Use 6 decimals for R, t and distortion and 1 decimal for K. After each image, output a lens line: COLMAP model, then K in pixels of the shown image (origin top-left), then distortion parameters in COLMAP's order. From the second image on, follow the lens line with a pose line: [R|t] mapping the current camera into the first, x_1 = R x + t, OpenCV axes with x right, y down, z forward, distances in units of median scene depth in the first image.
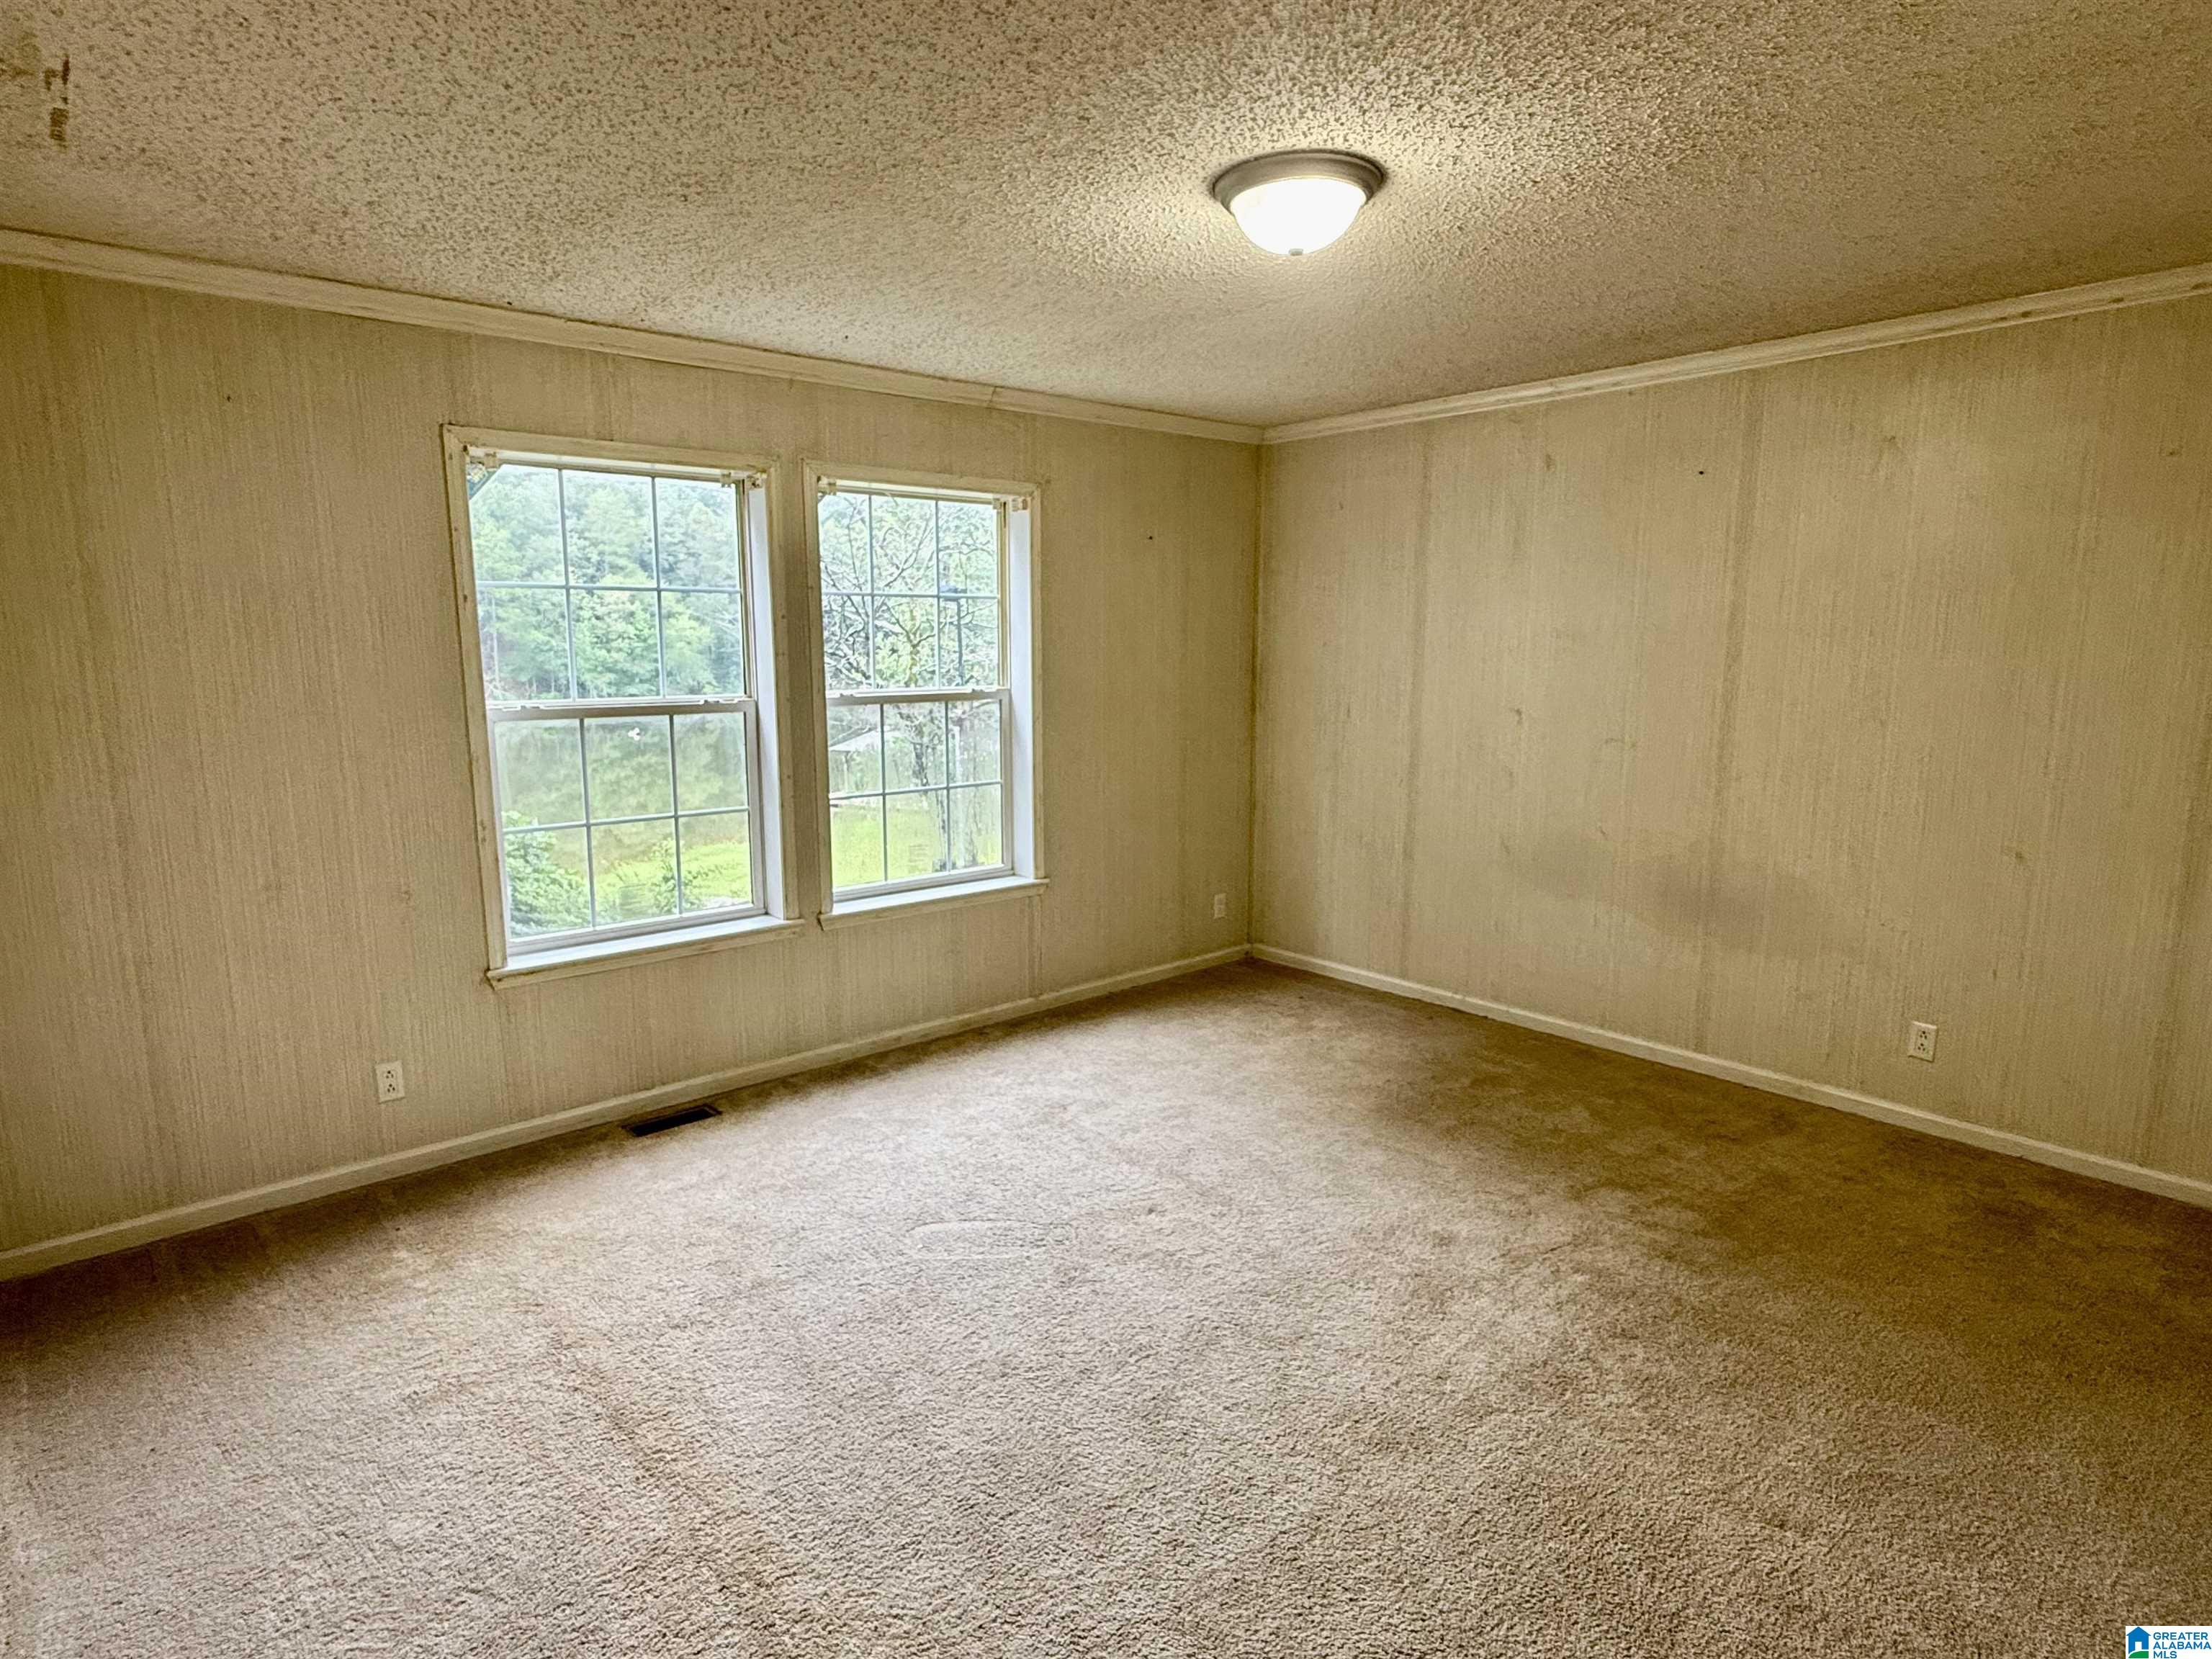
lens RADIAL K [[1192.5, 0, 1106.0], [0, 1192.5, 829.5], [0, 0, 1]] dist [0.000840, -0.000306]
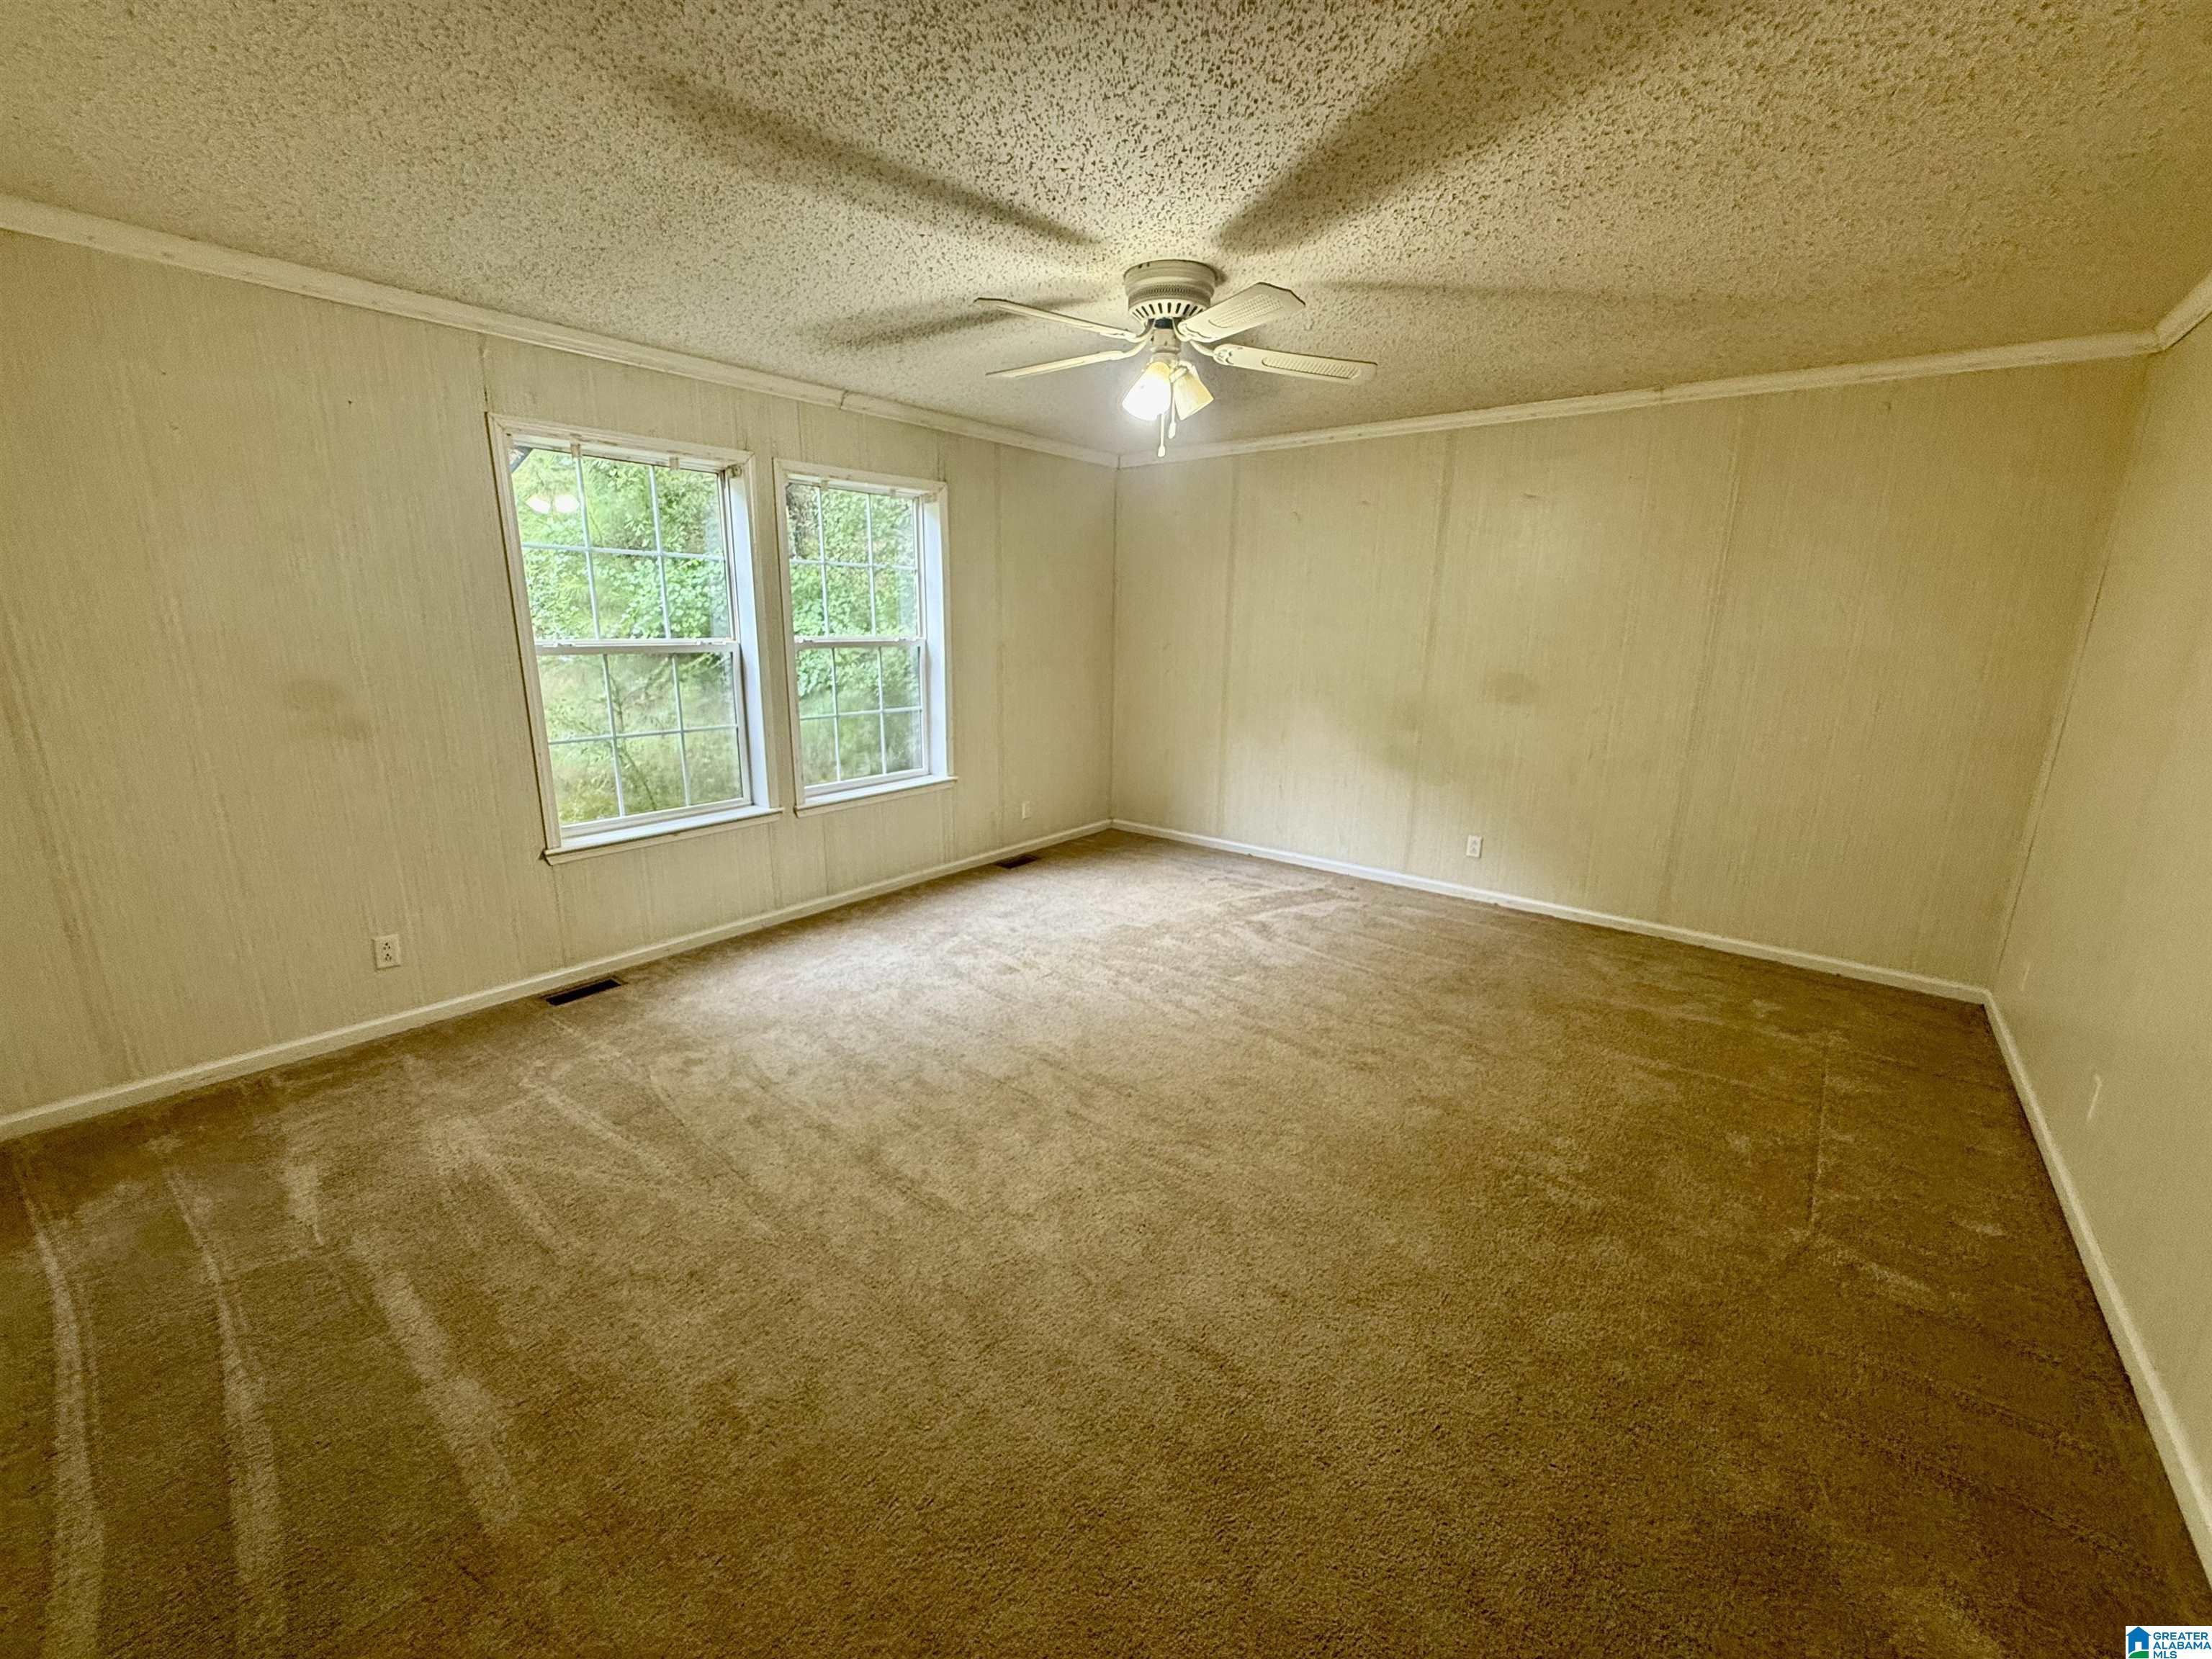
lens RADIAL K [[889.1, 0, 1106.0], [0, 889.1, 829.5], [0, 0, 1]] dist [0.001187, 0.000056]
pose [[0.983582, -0.013907, 0.179923, -0.088097], [-0.001693, 0.996271, 0.086257, 0.011962], [-0.180452, -0.085146, 0.979891, -0.063150]]
